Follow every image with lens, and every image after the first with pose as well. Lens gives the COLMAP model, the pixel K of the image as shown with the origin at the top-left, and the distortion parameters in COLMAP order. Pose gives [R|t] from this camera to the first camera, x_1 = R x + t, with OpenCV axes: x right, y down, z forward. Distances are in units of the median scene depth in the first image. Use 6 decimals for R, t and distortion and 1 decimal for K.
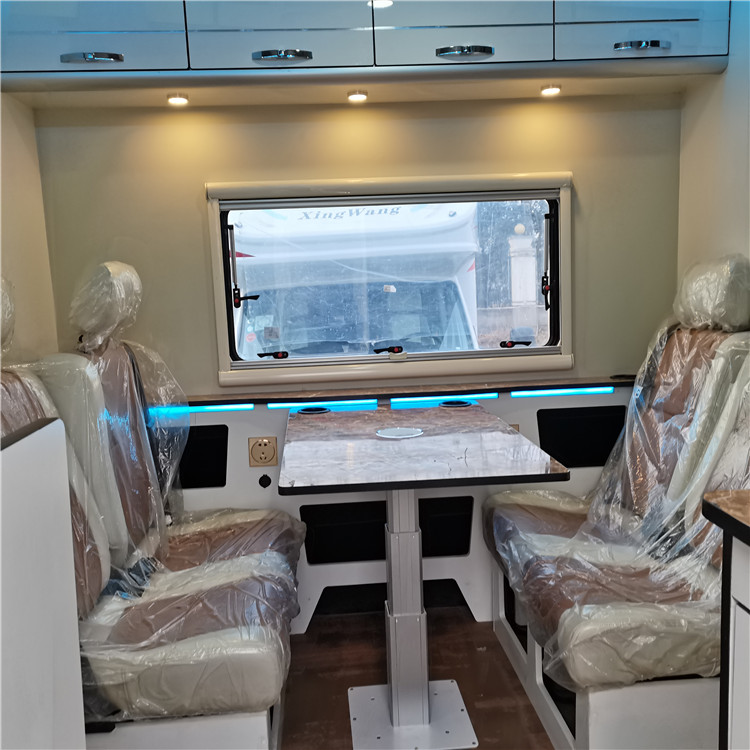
lens RADIAL K [[756.4, 0, 374.5], [0, 756.4, 375.4], [0, 0, 1]] dist [0.037247, 0.000000]
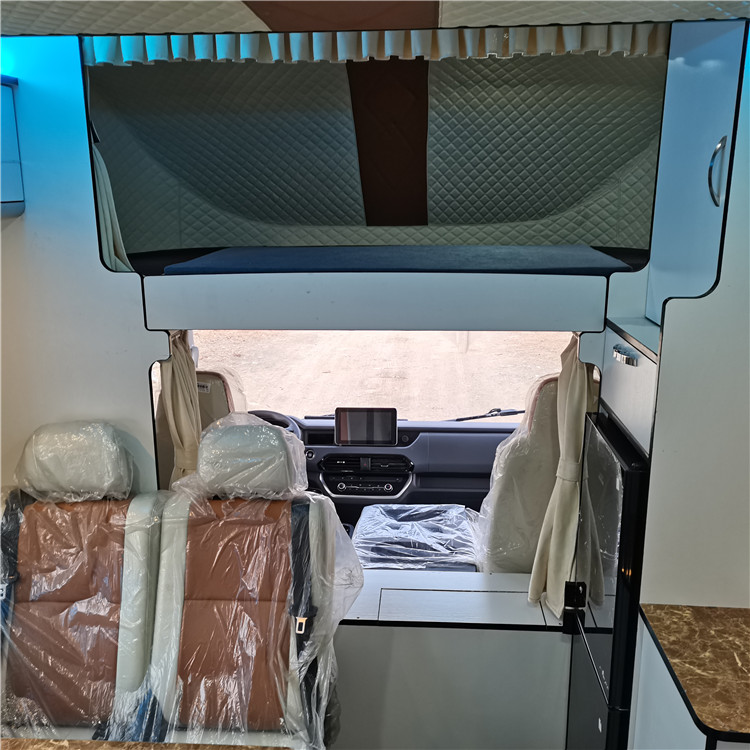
lens RADIAL K [[756.4, 0, 375.8], [0, 756.4, 374.4], [0, 0, 1]] dist [0.037247, 0.000000]
pose [[0.147841, -0.204095, 0.967723, -0.400561], [0.123448, 0.974631, 0.186693, -0.353221], [-0.981277, 0.091863, 0.169285, 0.489569]]
